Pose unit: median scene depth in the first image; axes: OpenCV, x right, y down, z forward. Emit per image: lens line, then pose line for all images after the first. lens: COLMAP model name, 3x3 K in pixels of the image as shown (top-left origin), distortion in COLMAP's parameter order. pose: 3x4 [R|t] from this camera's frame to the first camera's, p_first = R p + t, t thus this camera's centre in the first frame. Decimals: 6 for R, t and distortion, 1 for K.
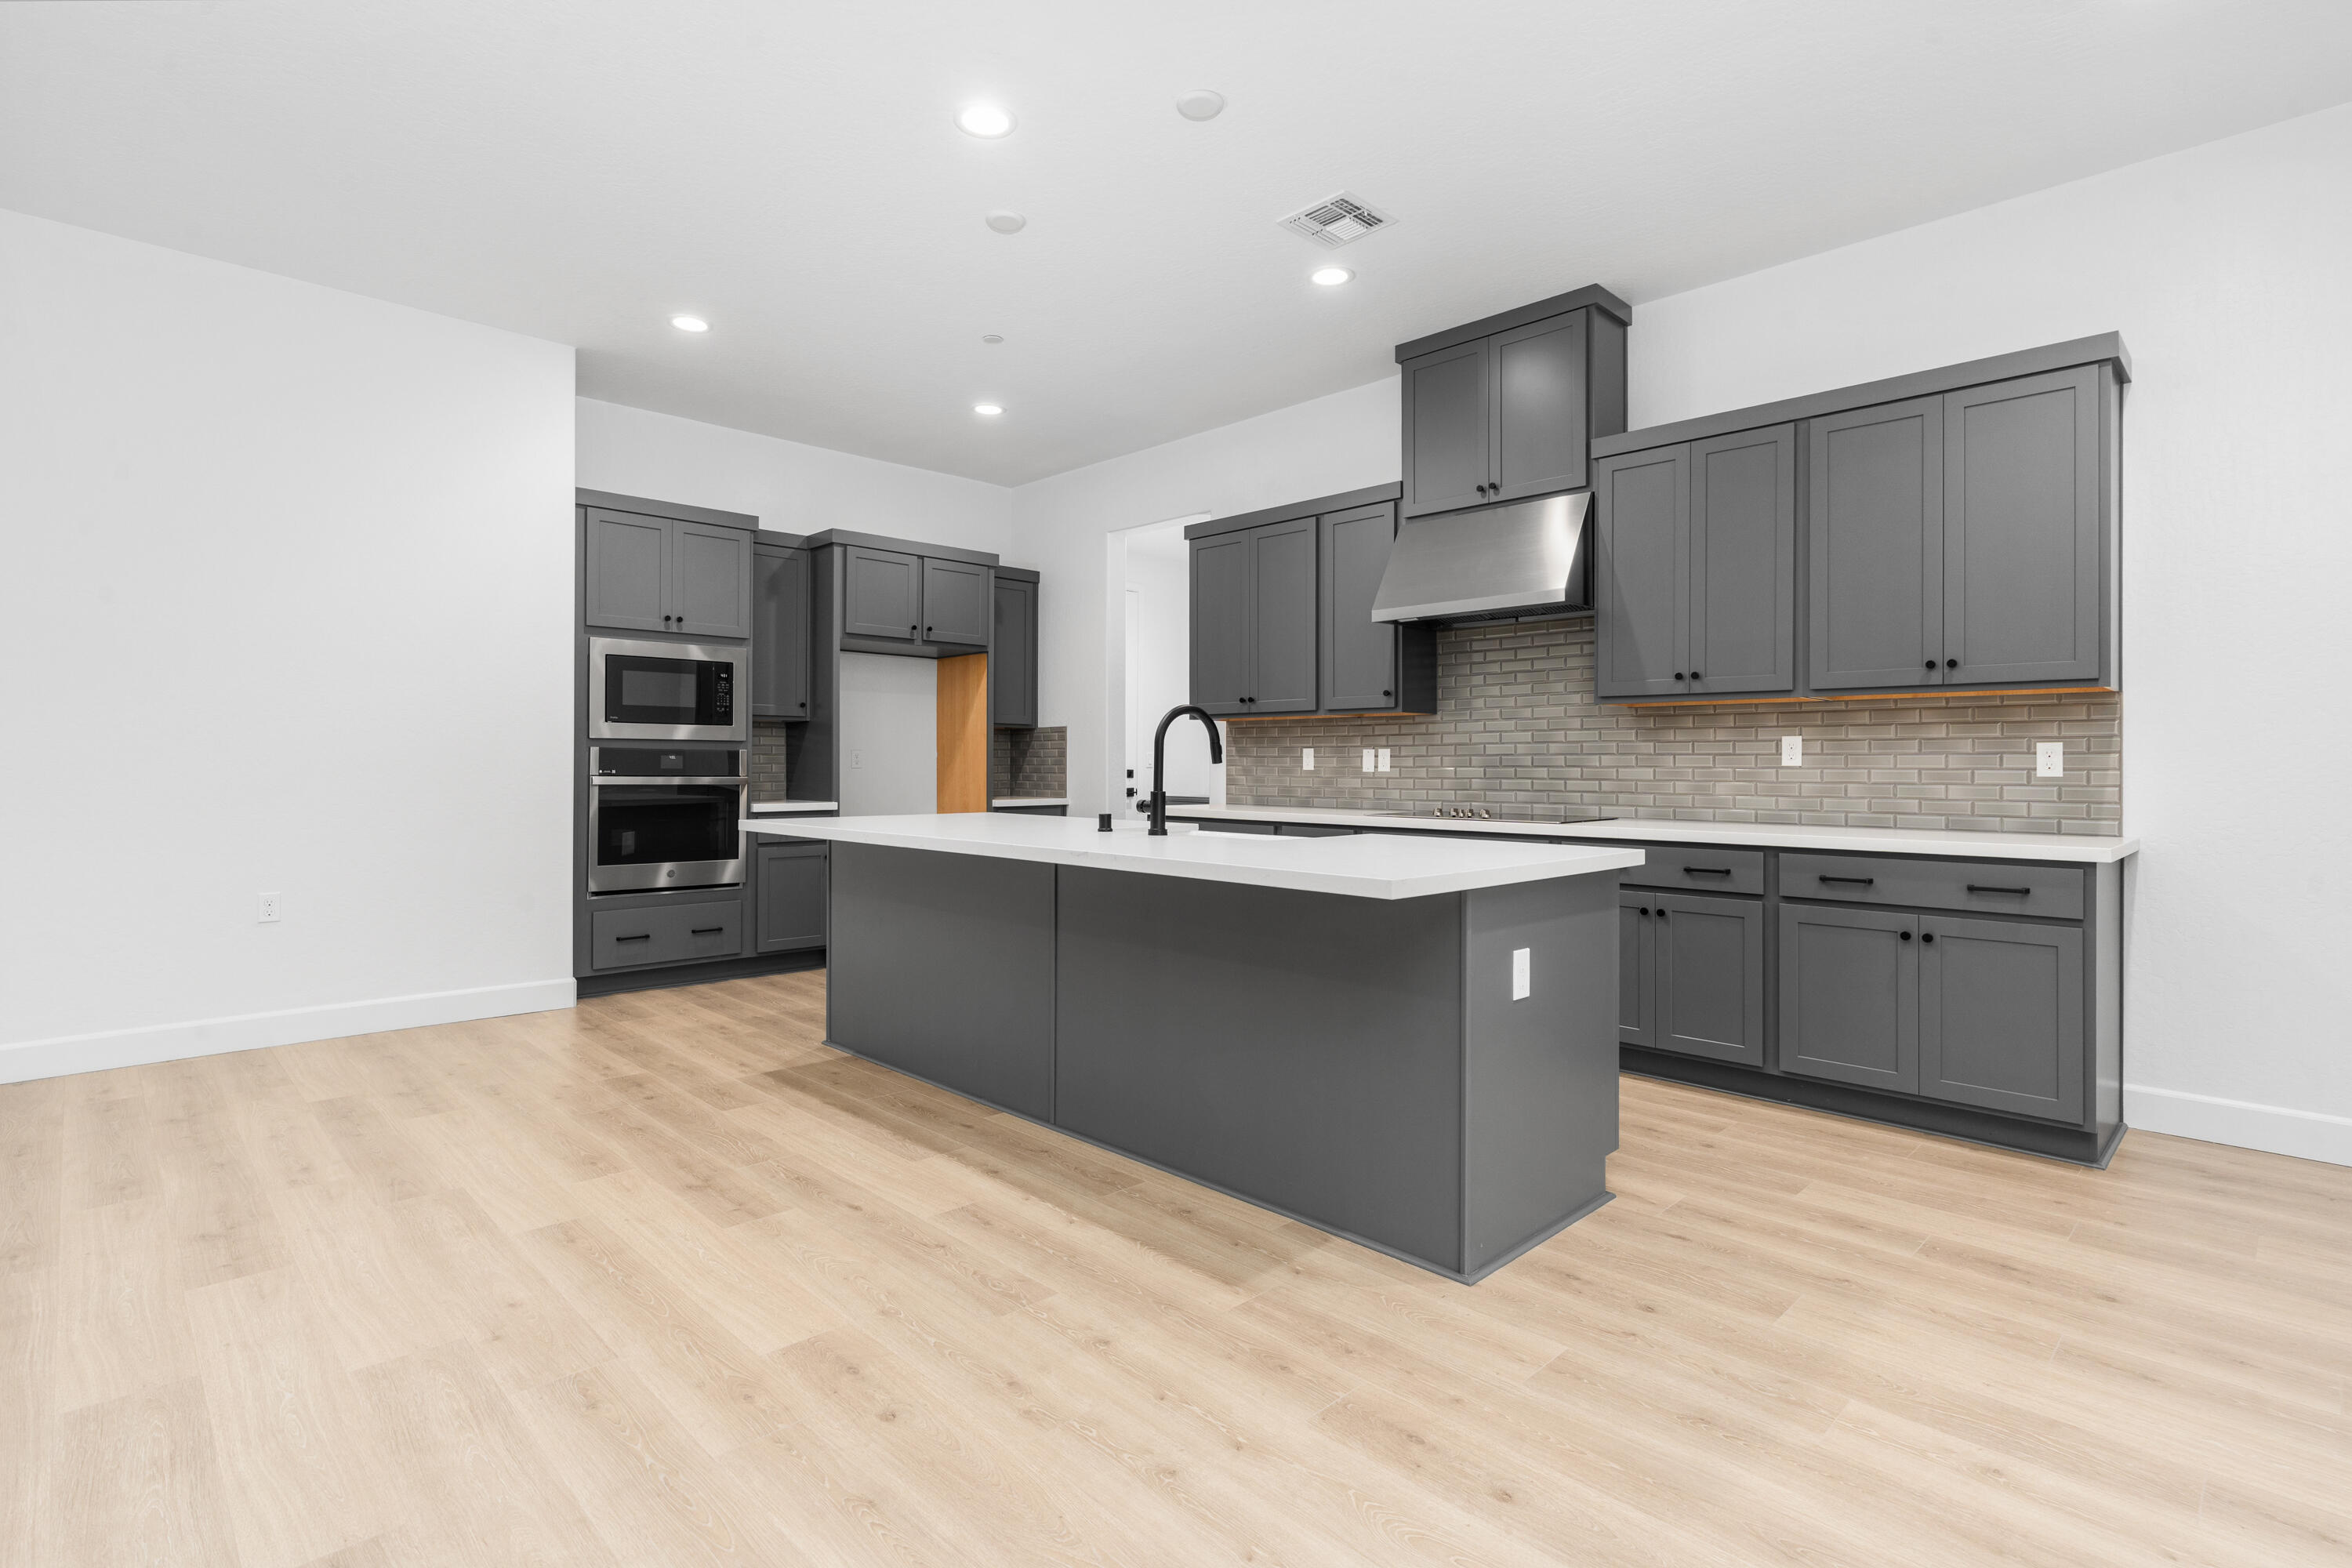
lens RADIAL K [[1157.2, 0, 1195.3], [0, 1157.2, 748.9], [0, 0, 1]] dist [0.003866, -0.002542]
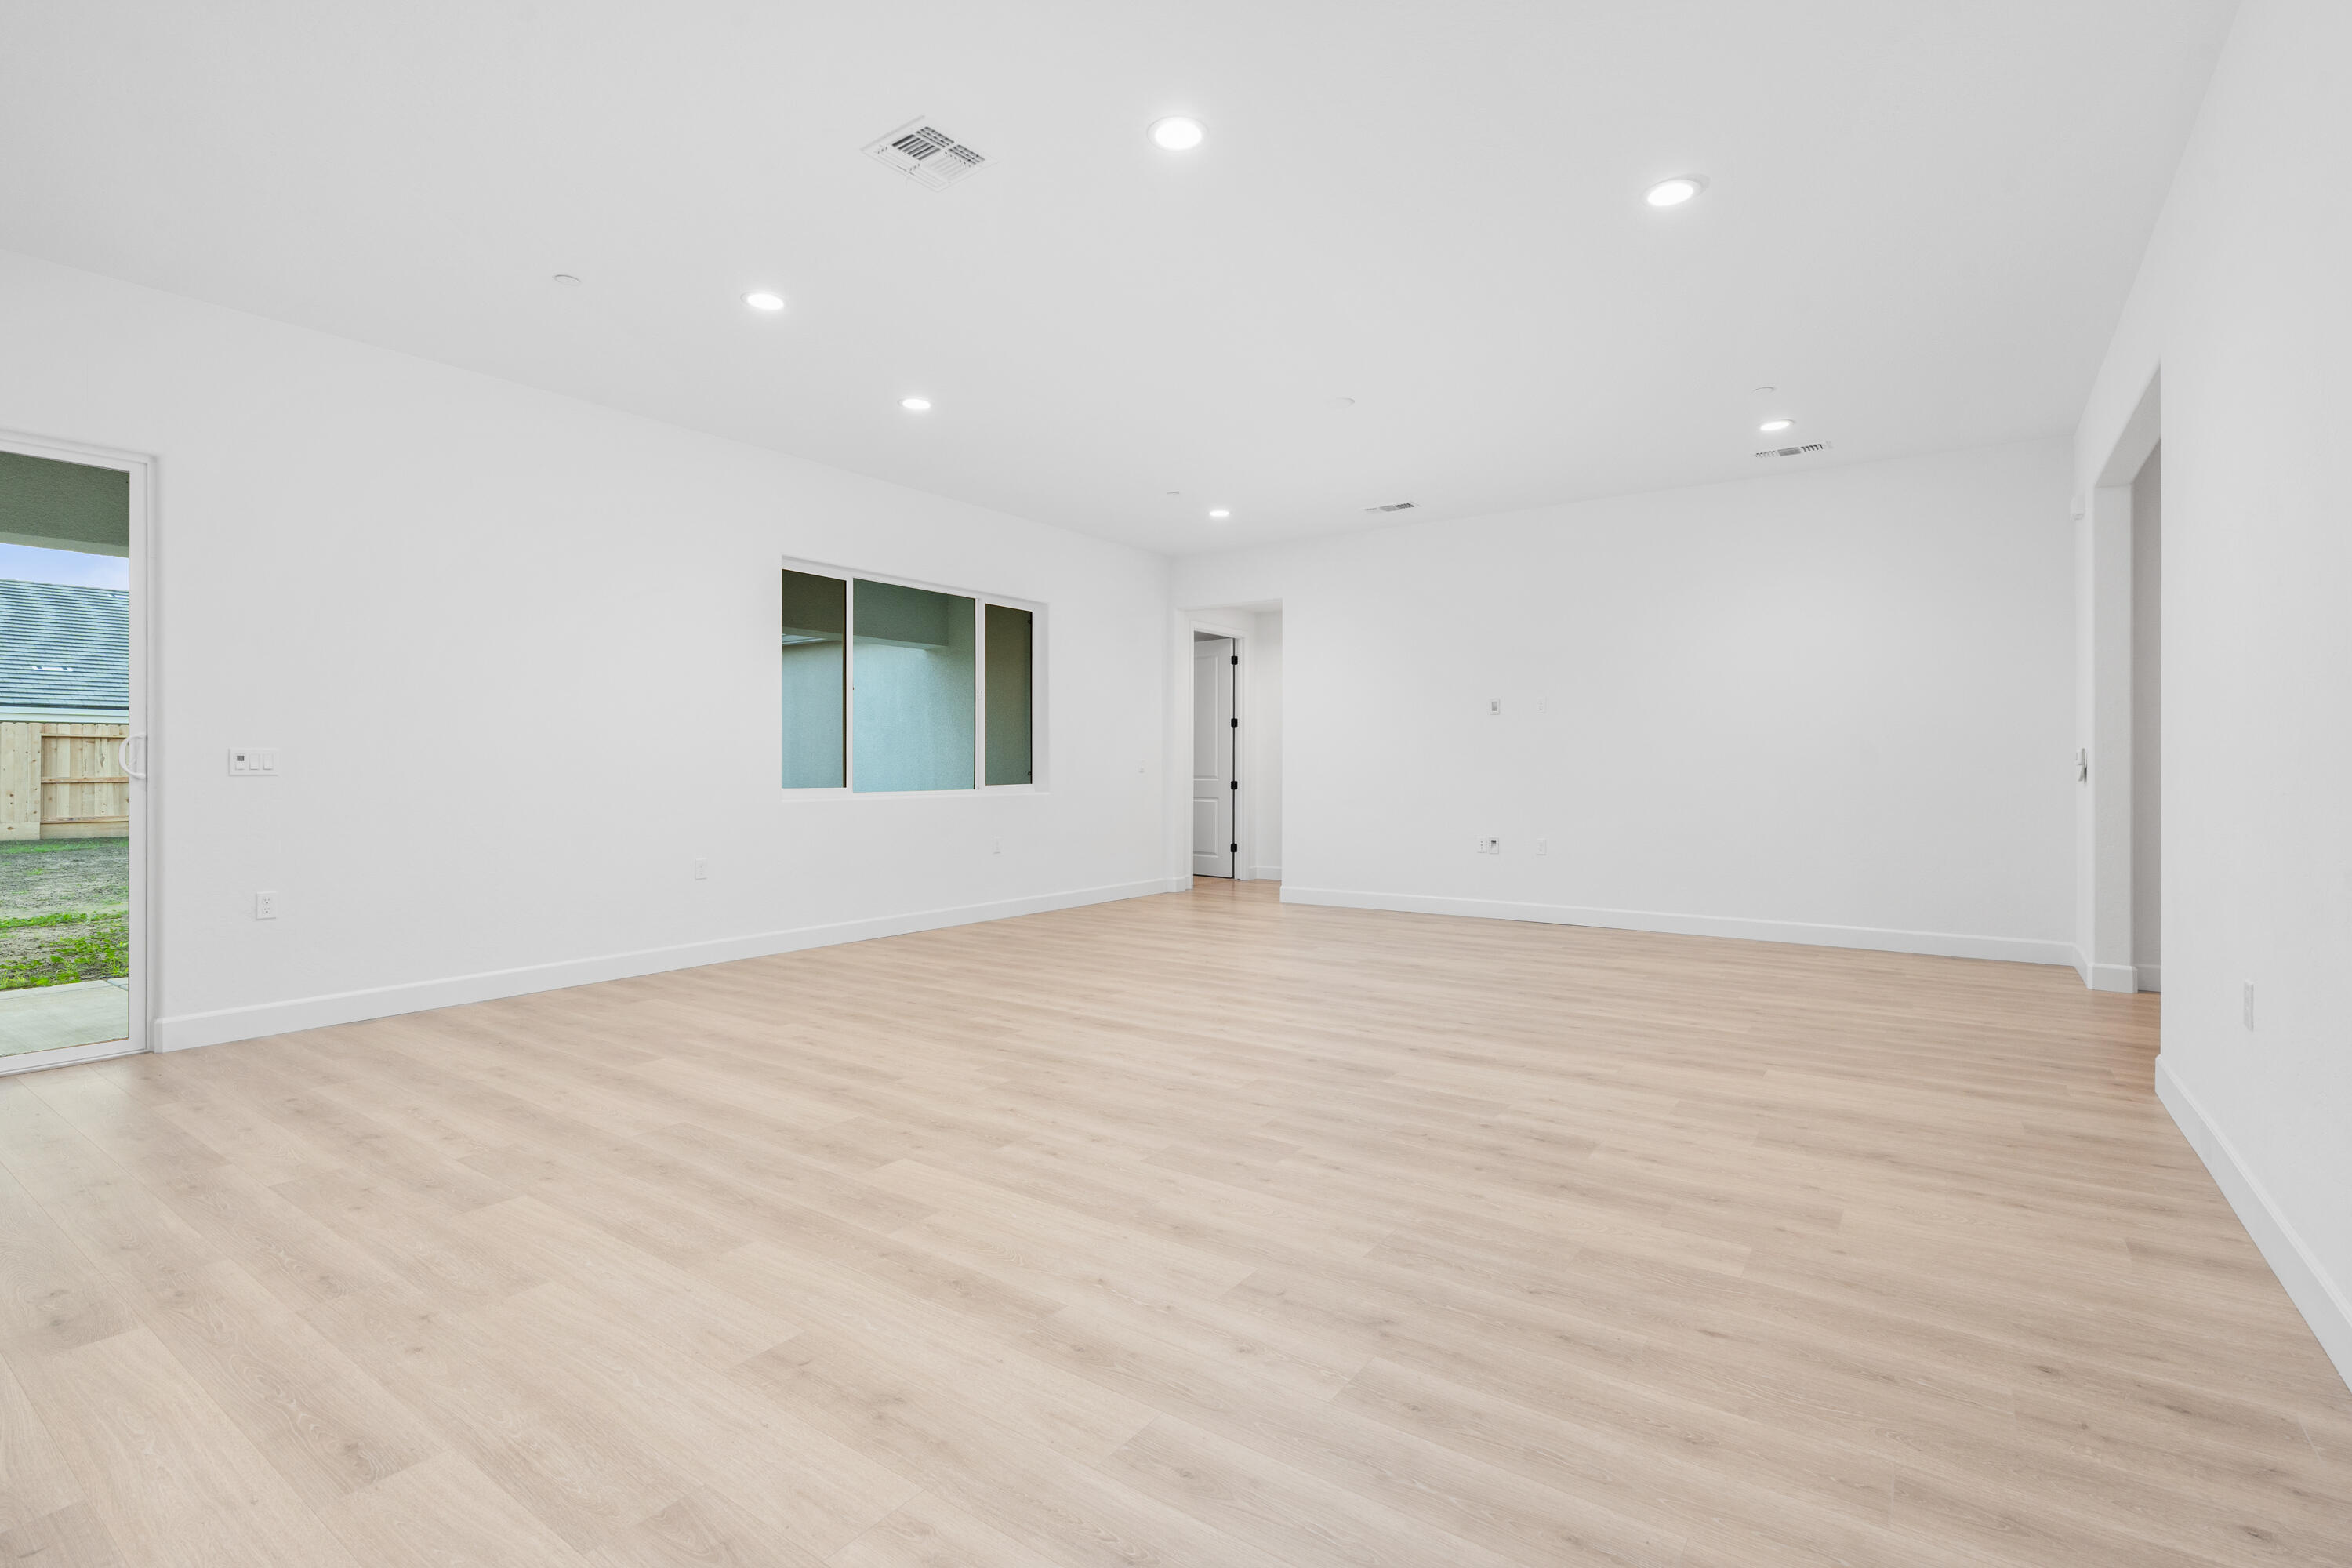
lens RADIAL K [[1069.1, 0, 1181.2], [0, 1069.1, 769.3], [0, 0, 1]] dist [-0.006224, 0.003294]
pose [[-0.982829, -0.004515, -0.184466, -0.620963], [-0.001863, 0.999892, -0.014544, 0.011565], [0.184511, -0.013951, -0.982731, 1.180124]]
